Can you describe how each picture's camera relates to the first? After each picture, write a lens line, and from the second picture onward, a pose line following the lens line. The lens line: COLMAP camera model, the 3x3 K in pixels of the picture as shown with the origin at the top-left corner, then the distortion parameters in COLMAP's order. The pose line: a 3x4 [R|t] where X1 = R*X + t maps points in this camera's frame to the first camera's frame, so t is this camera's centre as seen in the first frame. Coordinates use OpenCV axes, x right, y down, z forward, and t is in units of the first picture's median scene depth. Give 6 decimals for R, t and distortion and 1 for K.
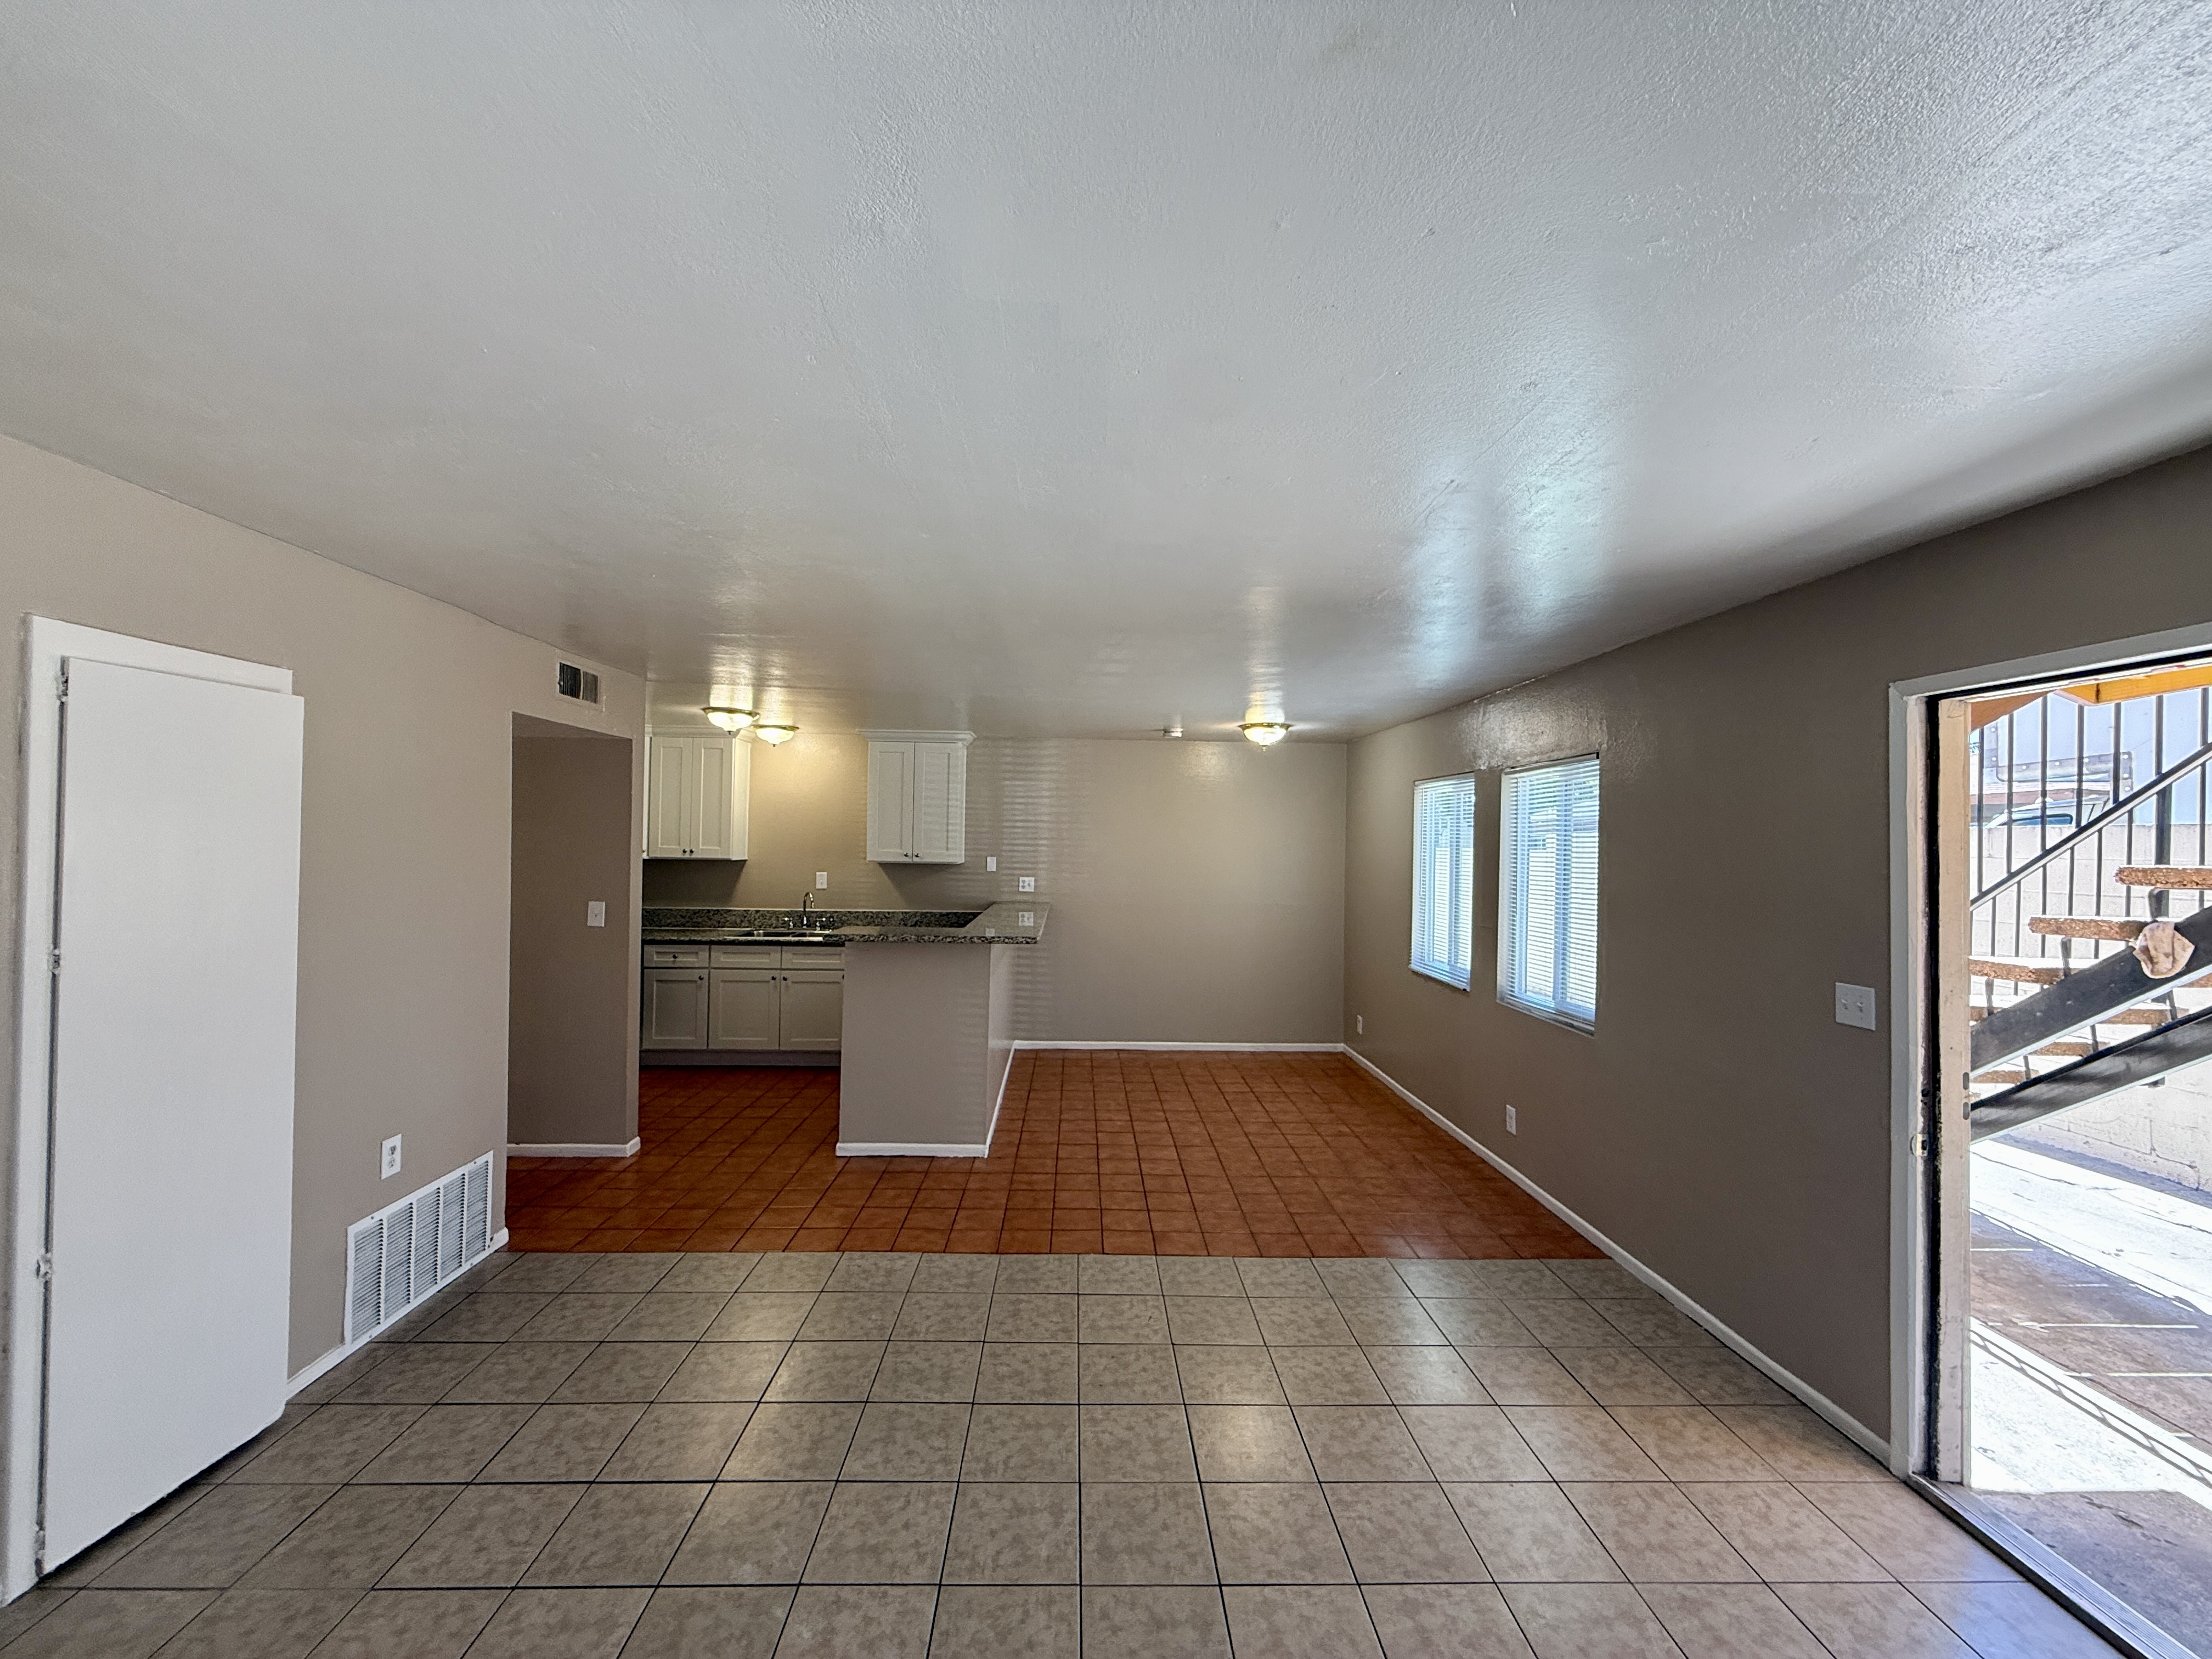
lens RADIAL K [[882.1, 0, 1103.7], [0, 882.1, 824.7], [0, 0, 1]] dist [-0.000083, 0.000302]
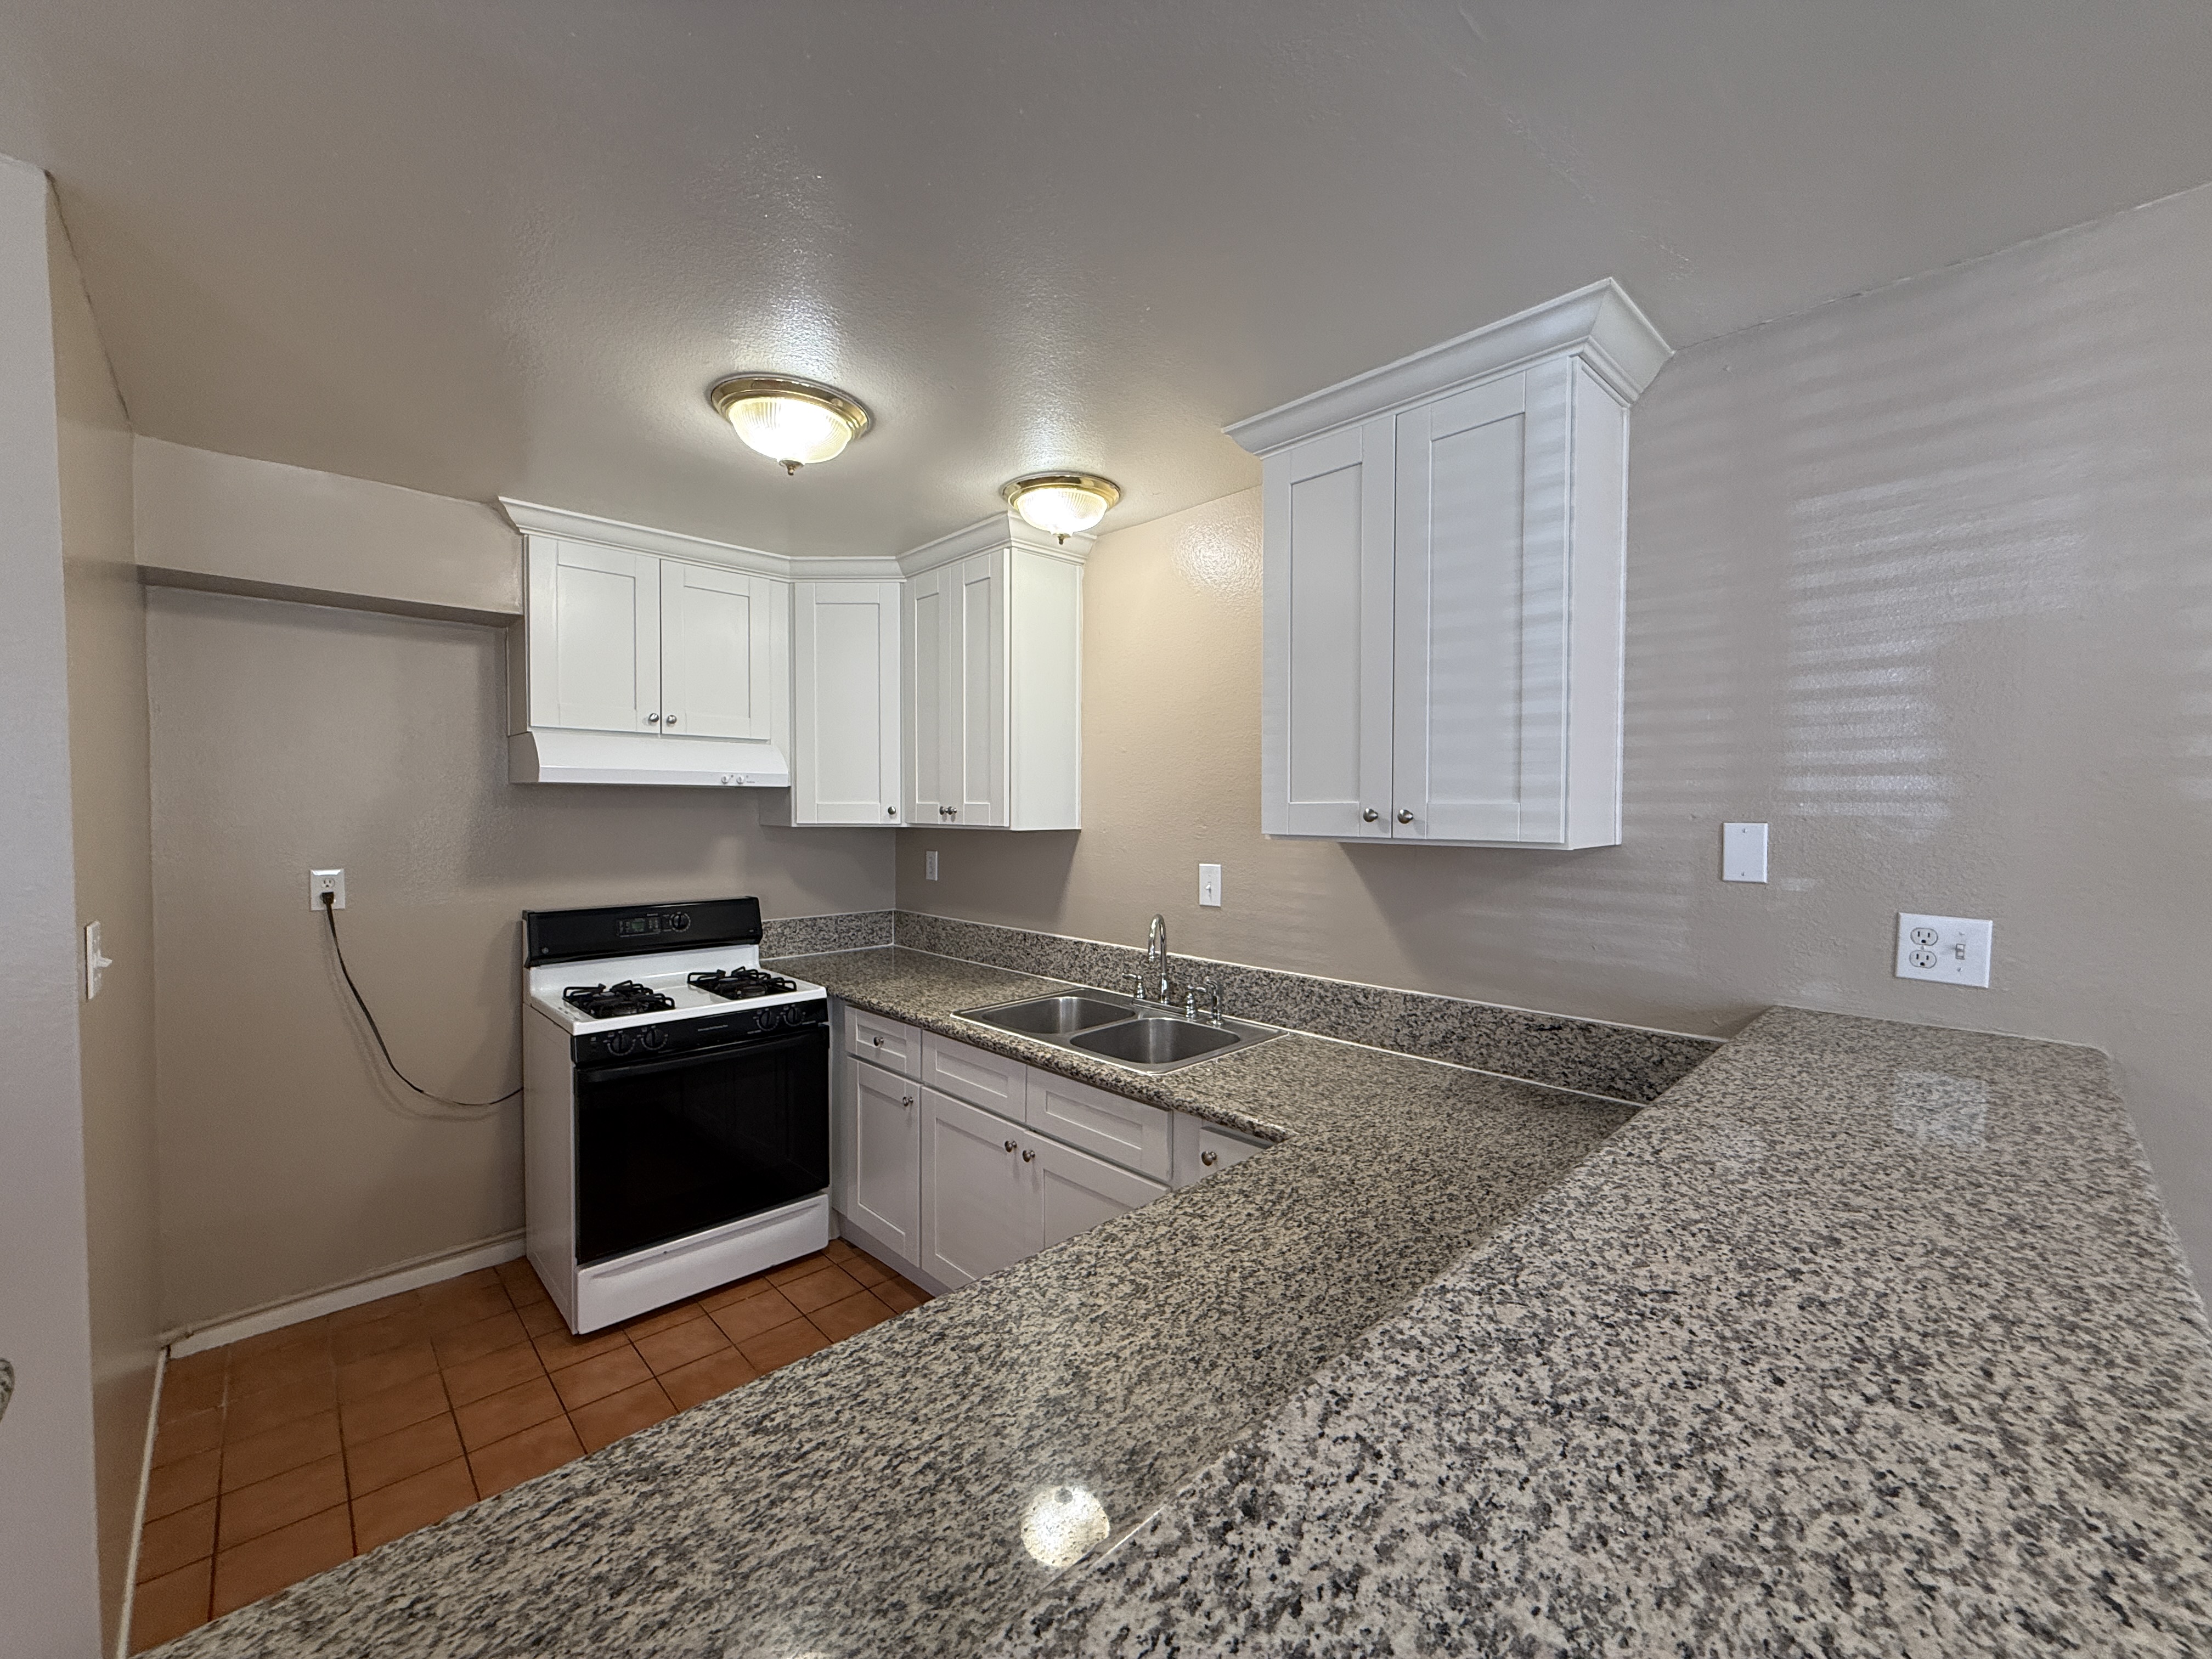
lens RADIAL K [[882.1, 0, 1097.5], [0, 882.1, 827.6], [0, 0, 1]] dist [-0.000083, 0.000302]
pose [[0.662504, 0.003385, -0.749050, -0.099003], [0.022782, 0.999436, 0.024666, 0.042904], [0.748711, -0.033406, 0.662054, 1.106975]]
